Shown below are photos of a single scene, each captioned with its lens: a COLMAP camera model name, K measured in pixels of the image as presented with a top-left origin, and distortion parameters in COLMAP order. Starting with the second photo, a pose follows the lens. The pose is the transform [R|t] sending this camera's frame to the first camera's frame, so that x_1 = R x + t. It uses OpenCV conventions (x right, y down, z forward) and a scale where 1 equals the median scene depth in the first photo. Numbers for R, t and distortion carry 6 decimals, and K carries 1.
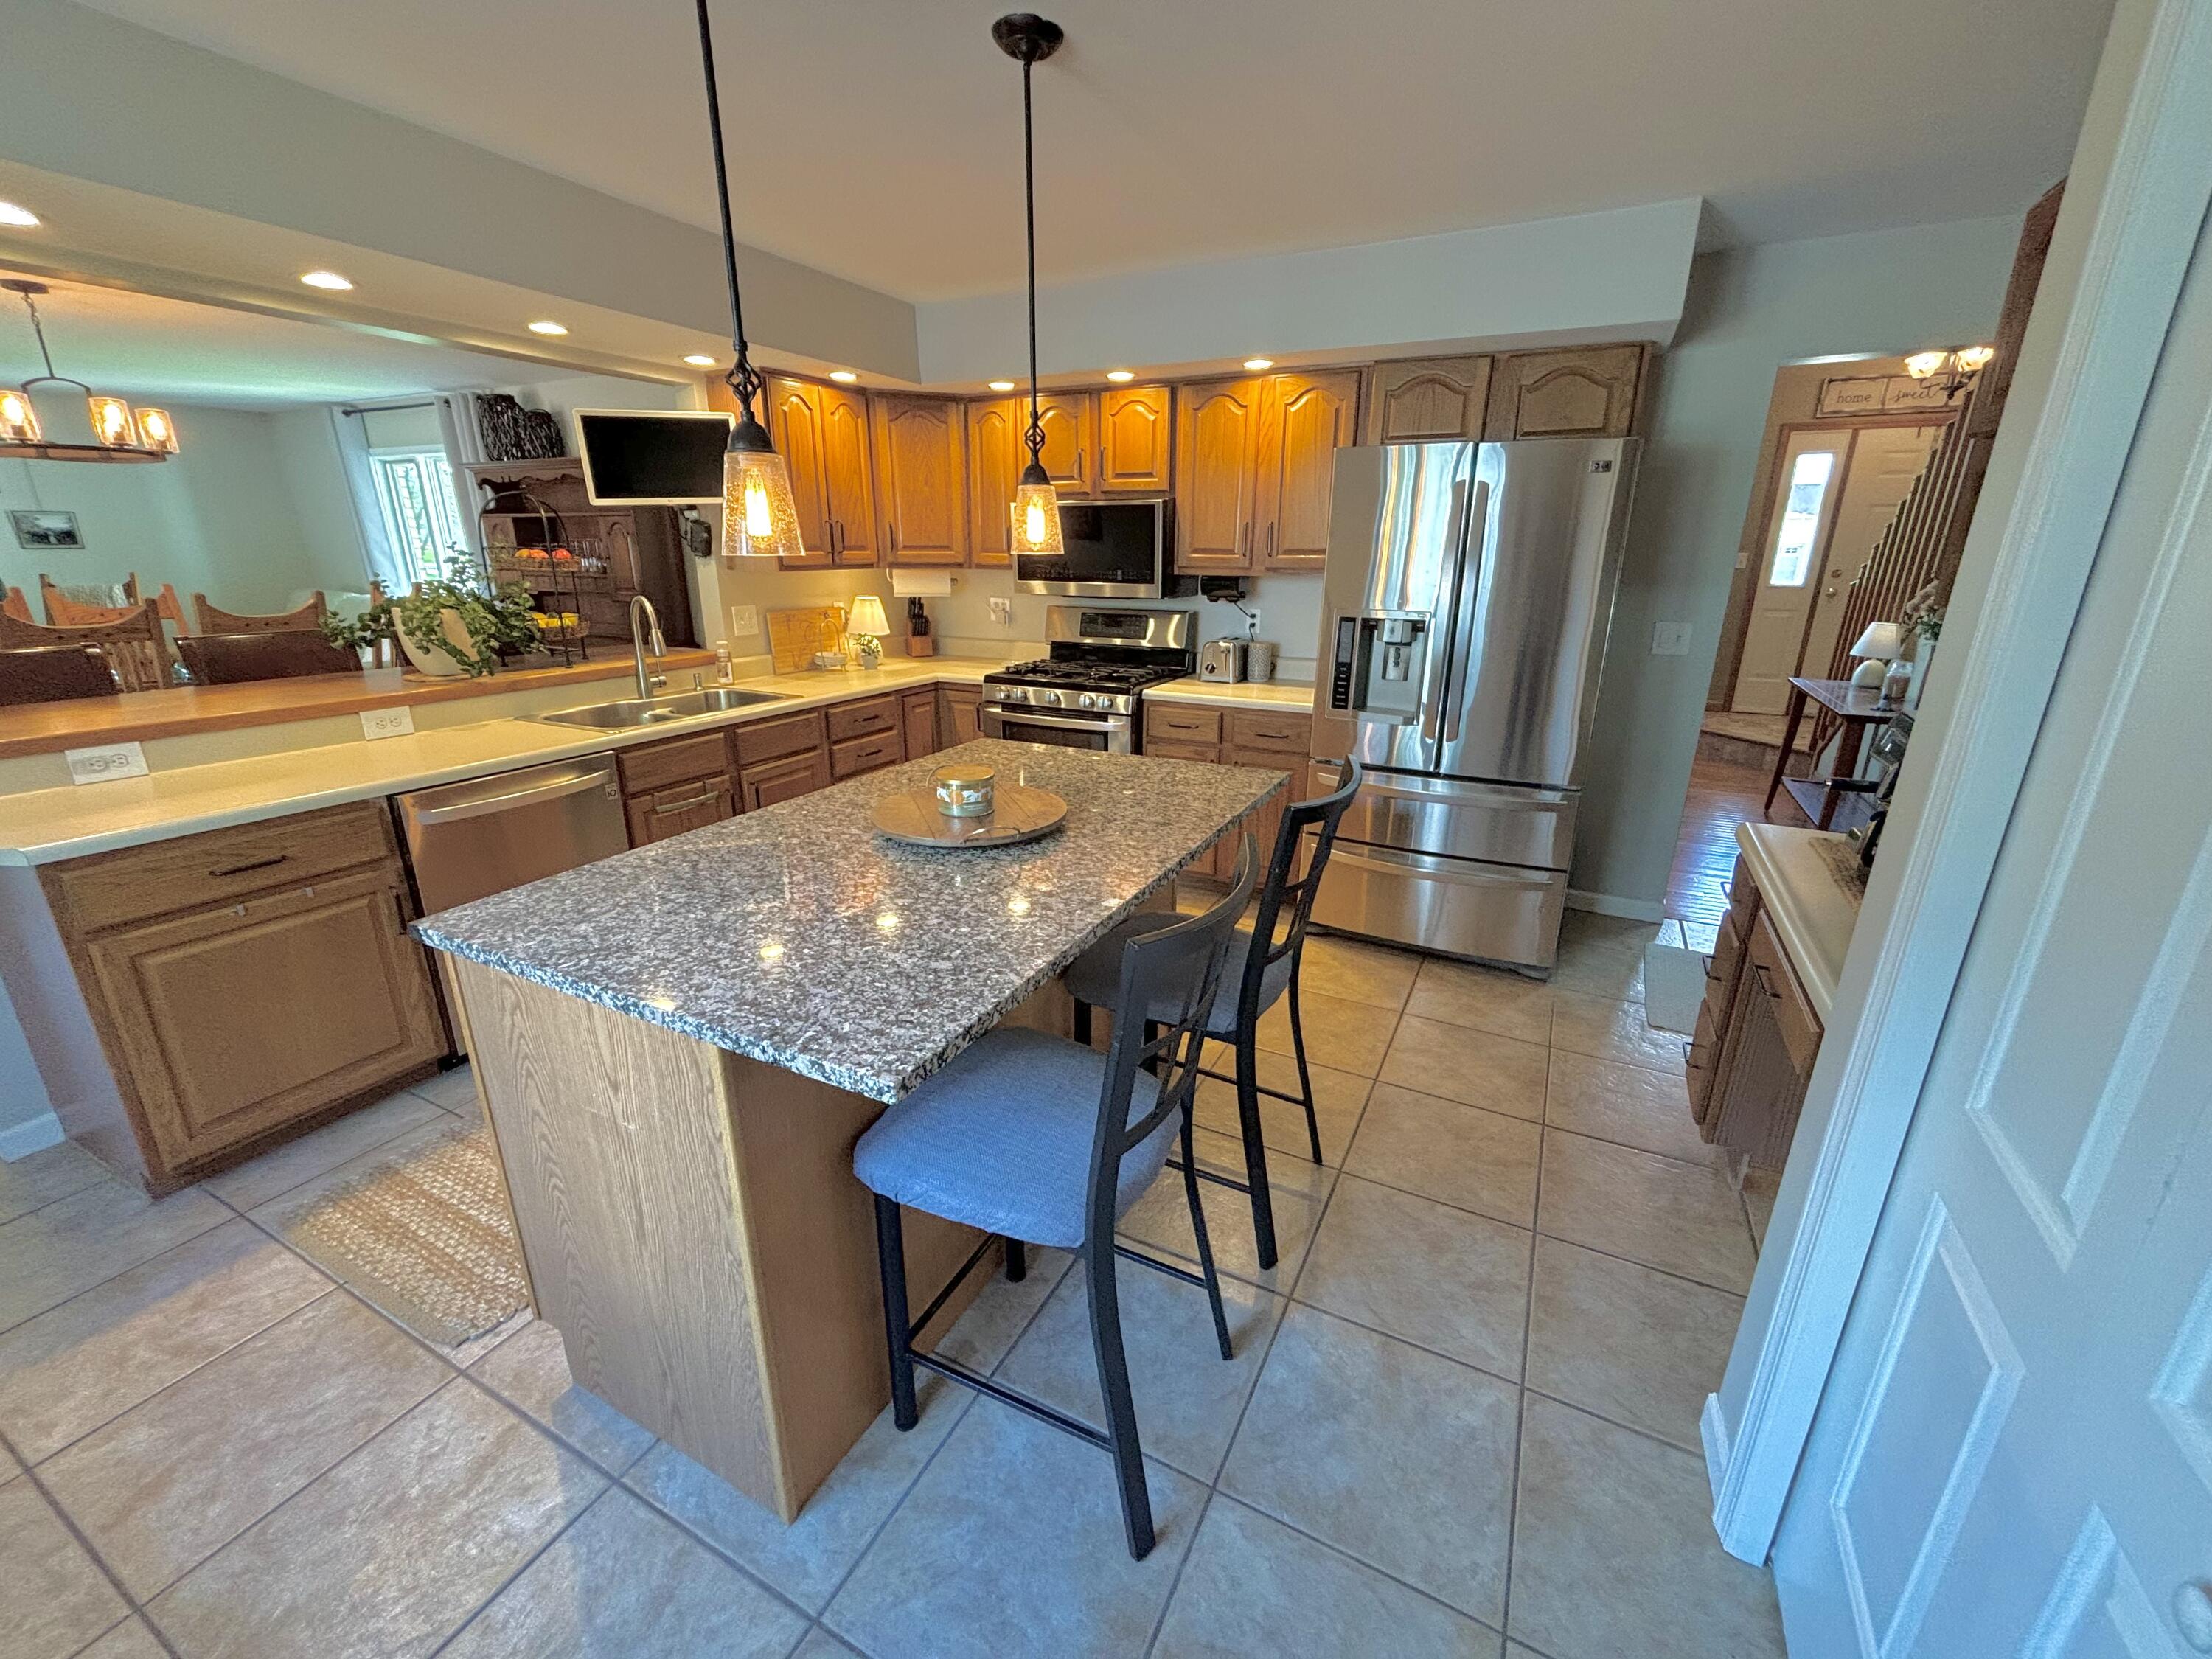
lens RADIAL K [[893.4, 0, 1120.6], [0, 893.4, 835.2], [0, 0, 1]] dist [-0.001438, 0.001047]
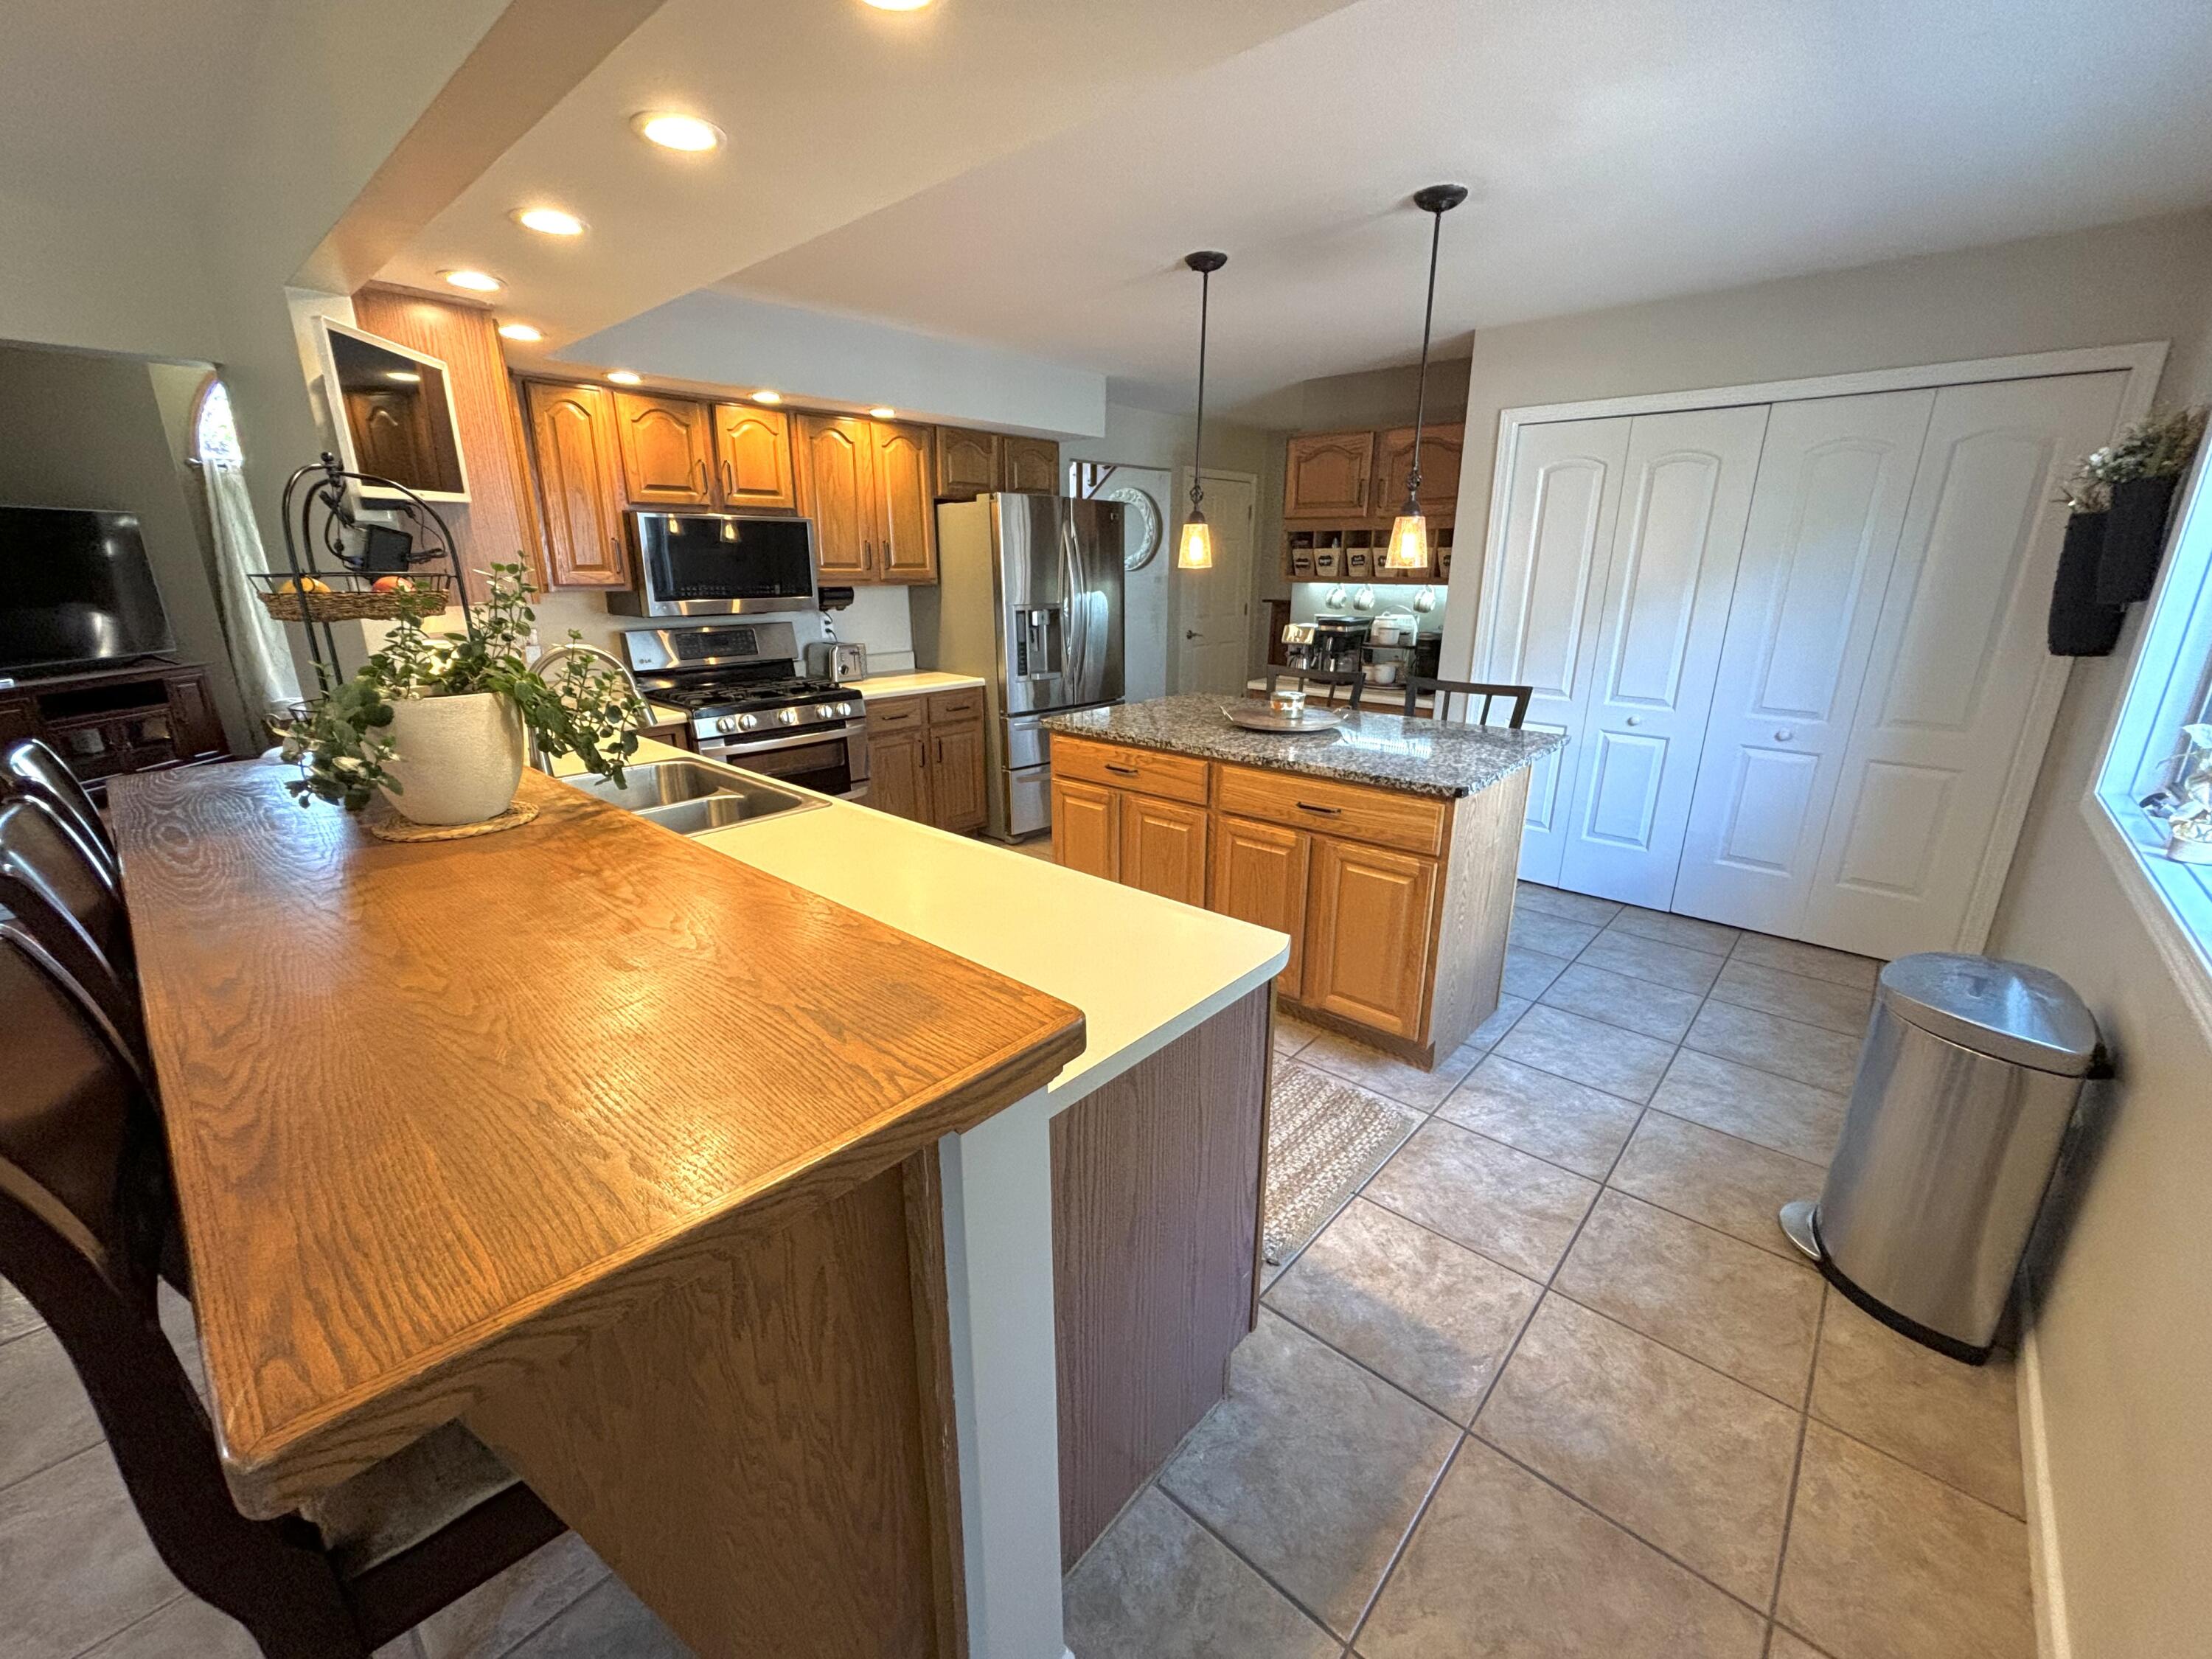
lens RADIAL K [[893.4, 0, 1093.1], [0, 893.4, 829.4], [0, 0, 1]] dist [-0.001438, 0.001047]
pose [[0.266535, -0.285521, 0.920563, -0.993771], [0.298544, 0.932597, 0.202815, -0.148342], [-0.916423, 0.220771, 0.333811, 0.426404]]
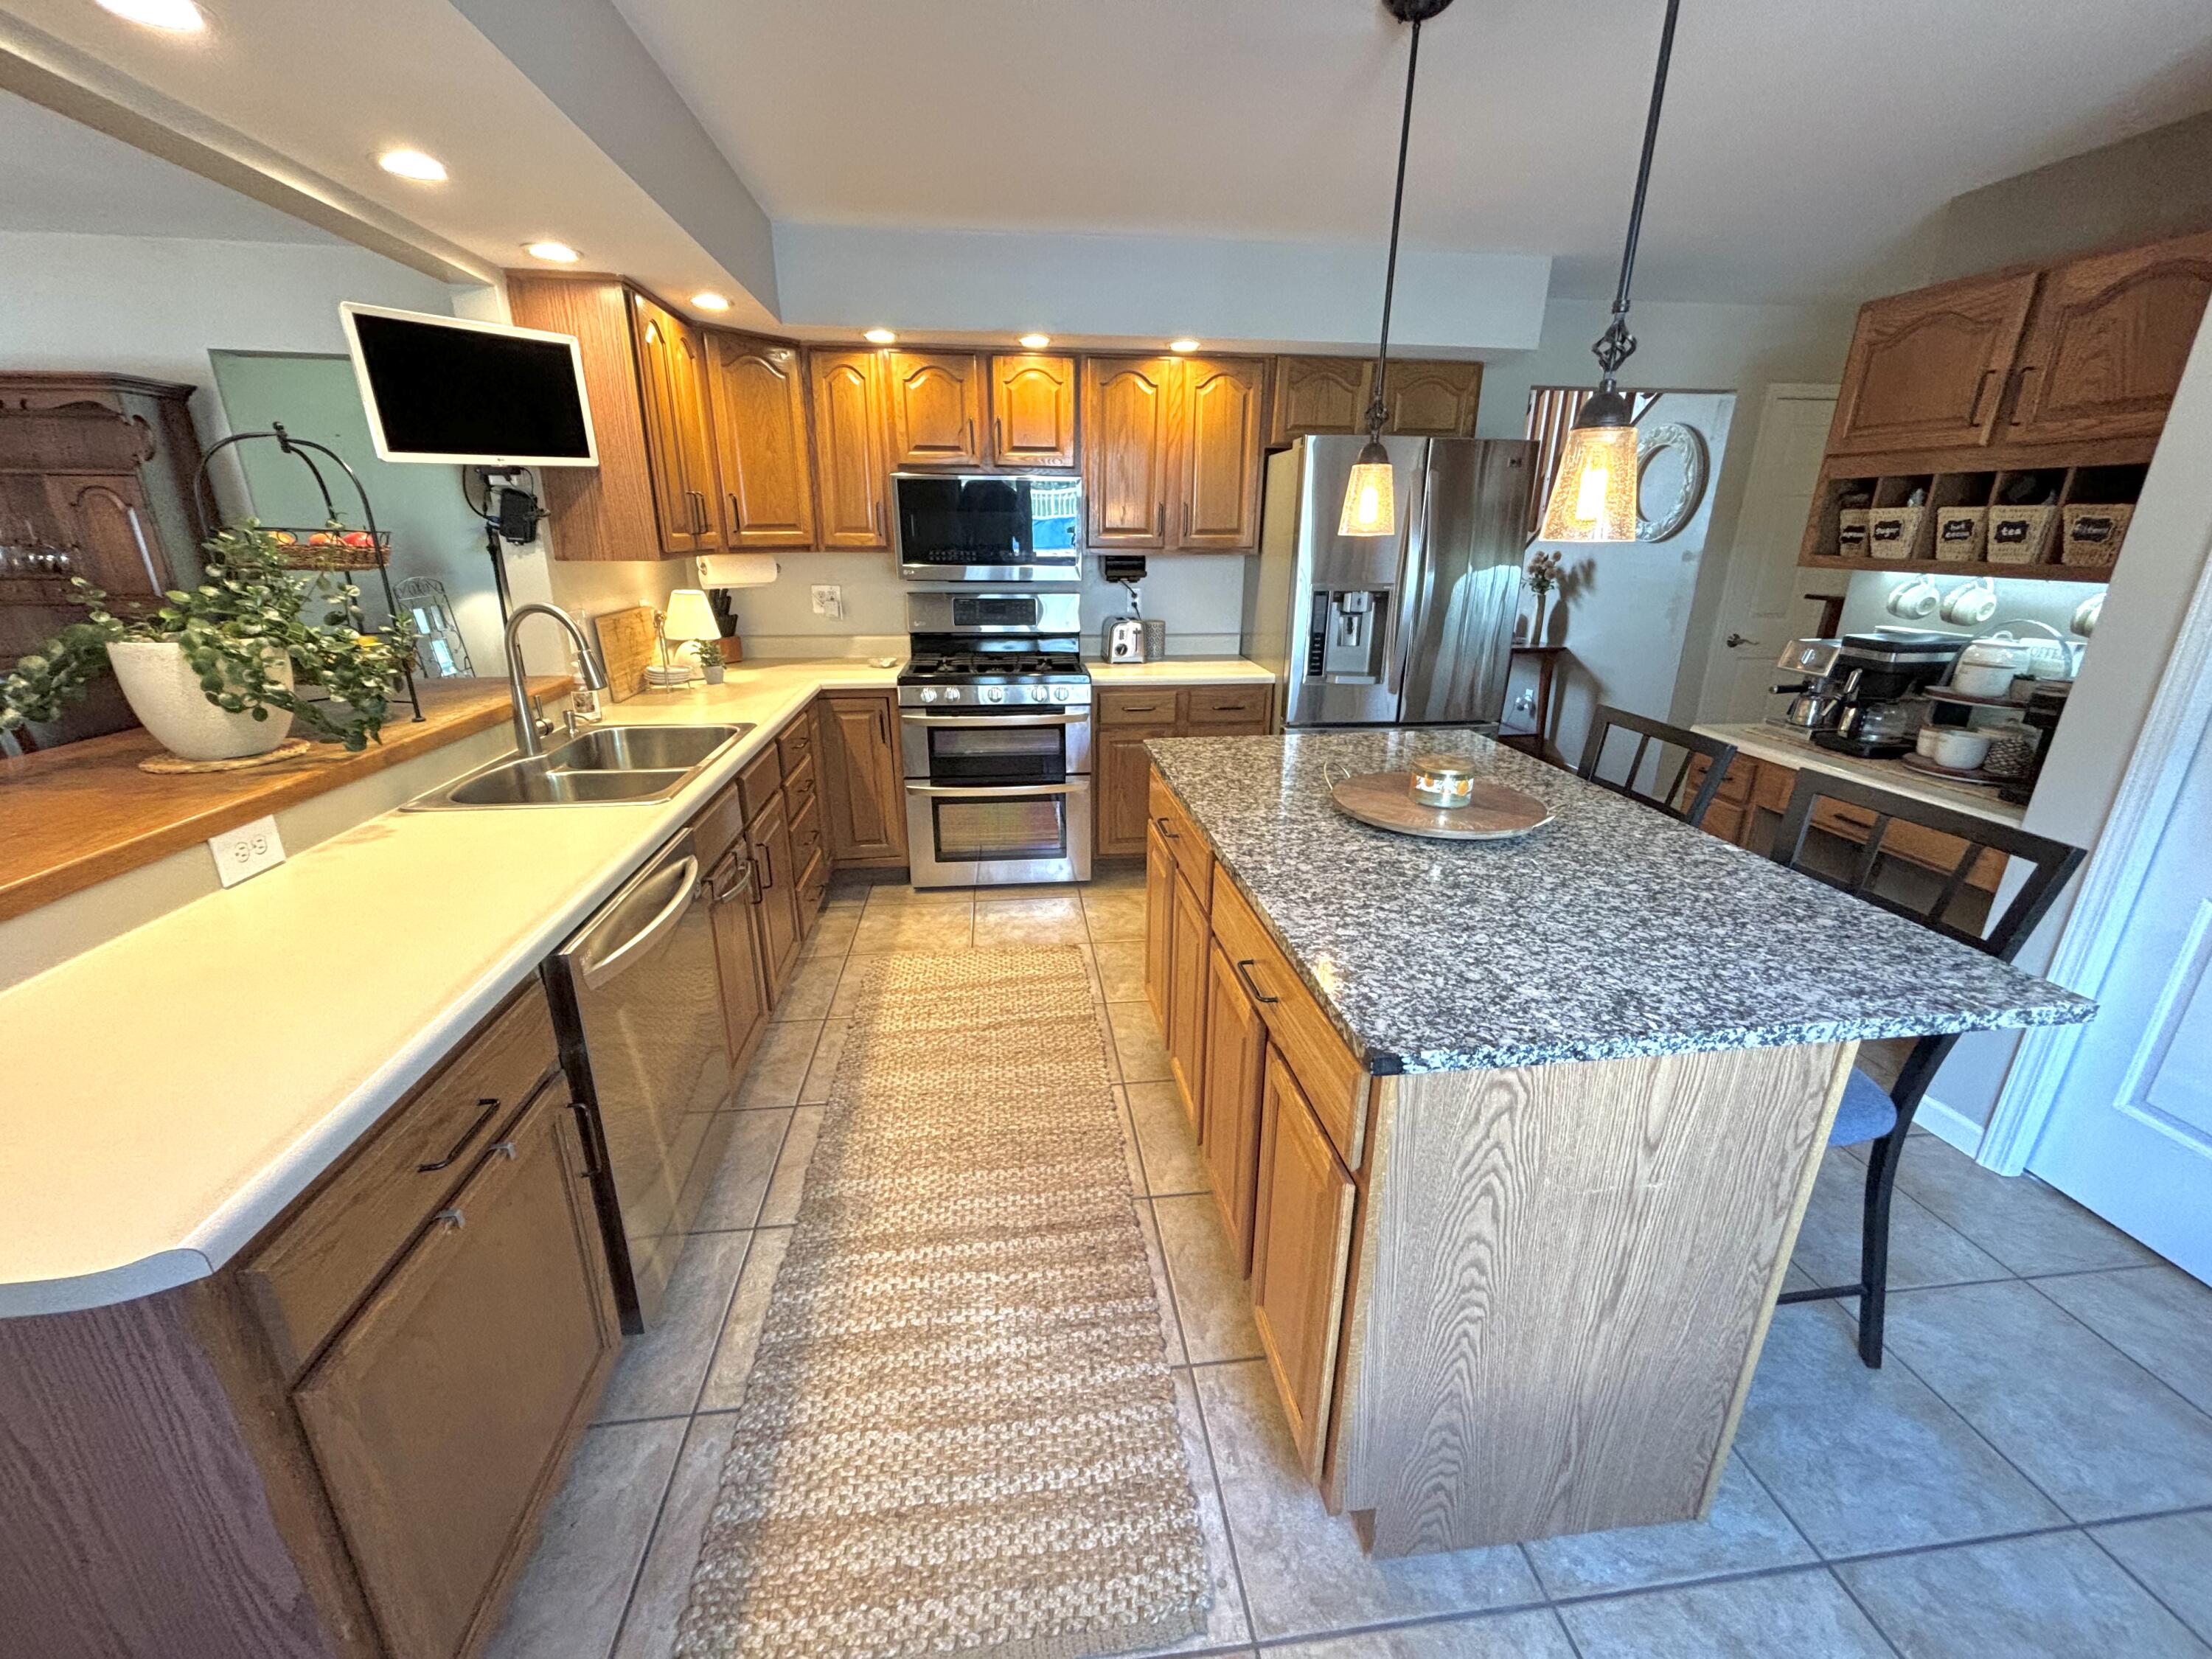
lens RADIAL K [[893.4, 0, 1109.8], [0, 893.4, 826.1], [0, 0, 1]] dist [-0.001438, 0.001047]
pose [[0.829606, -0.179565, 0.528688, -0.520177], [0.171157, 0.983076, 0.065319, -0.066486], [-0.531470, 0.036300, 0.846299, 0.191444]]
